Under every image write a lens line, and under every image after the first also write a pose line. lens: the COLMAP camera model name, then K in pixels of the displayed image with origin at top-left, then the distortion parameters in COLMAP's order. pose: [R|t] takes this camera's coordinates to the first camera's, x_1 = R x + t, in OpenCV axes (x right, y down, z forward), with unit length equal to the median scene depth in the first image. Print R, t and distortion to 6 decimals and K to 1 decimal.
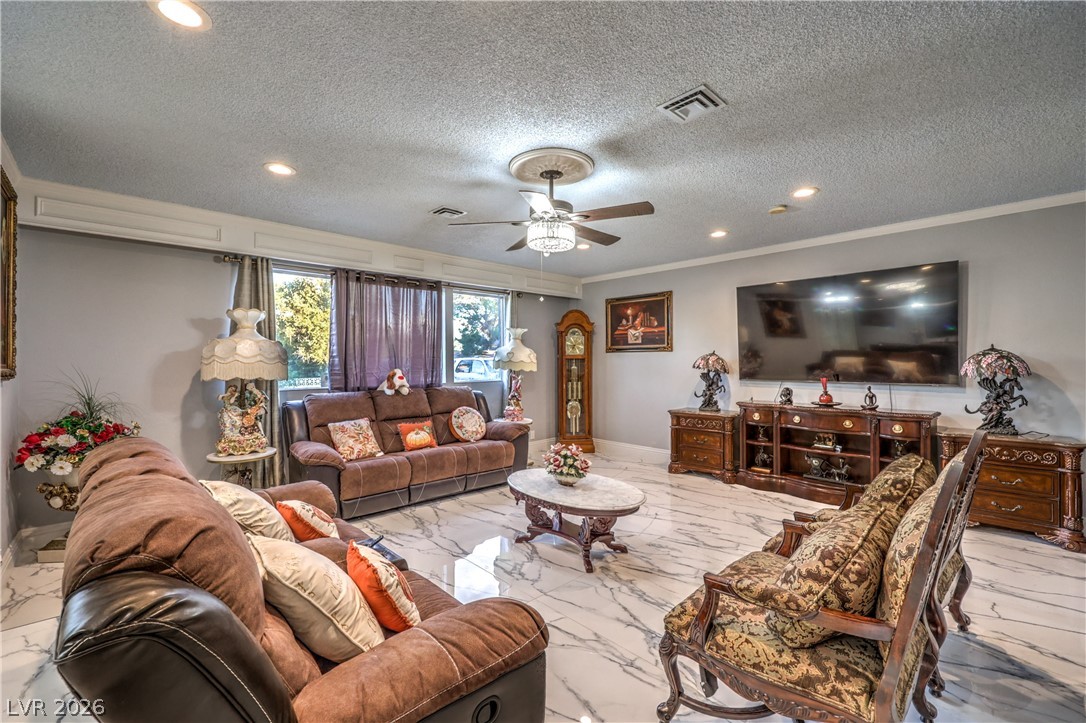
lens RADIAL K [[439.8, 0, 544.6], [0, 439.8, 351.6], [0, 0, 1]] dist [-0.001704, -0.000393]
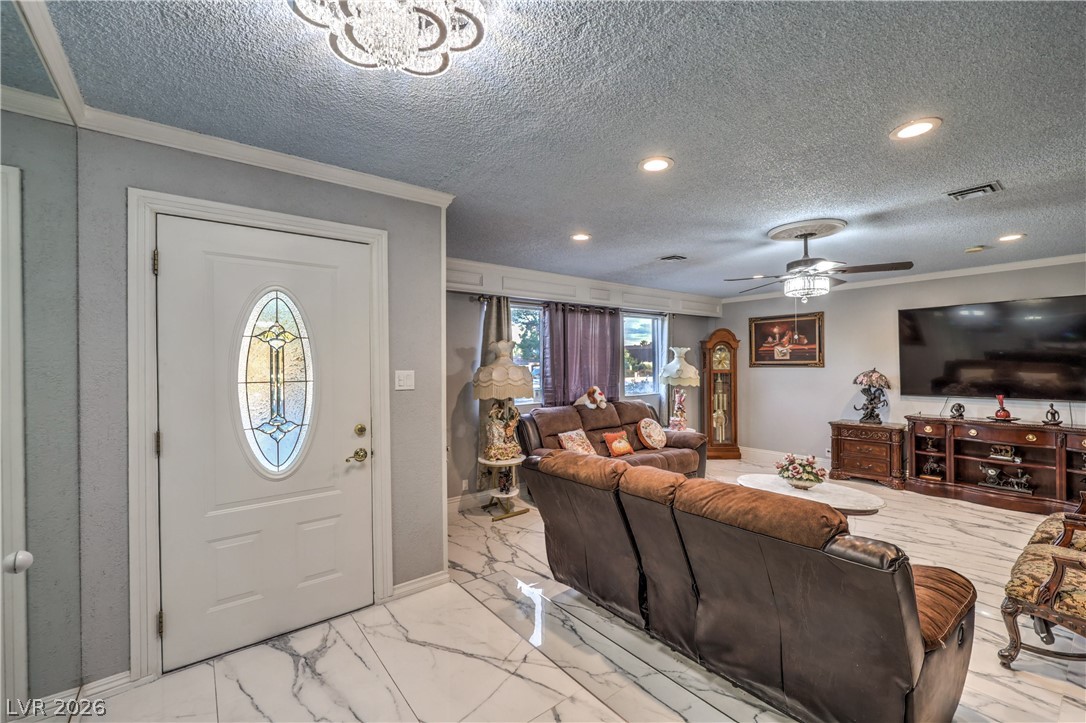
lens RADIAL K [[441.9, 0, 544.7], [0, 441.9, 354.3], [0, 0, 1]] dist [0.001698, 0.000524]
pose [[0.996743, -0.007434, -0.080306, -0.372850], [0.007664, 0.999967, 0.002560, -0.048831], [0.080284, -0.003167, 0.996767, -0.176590]]
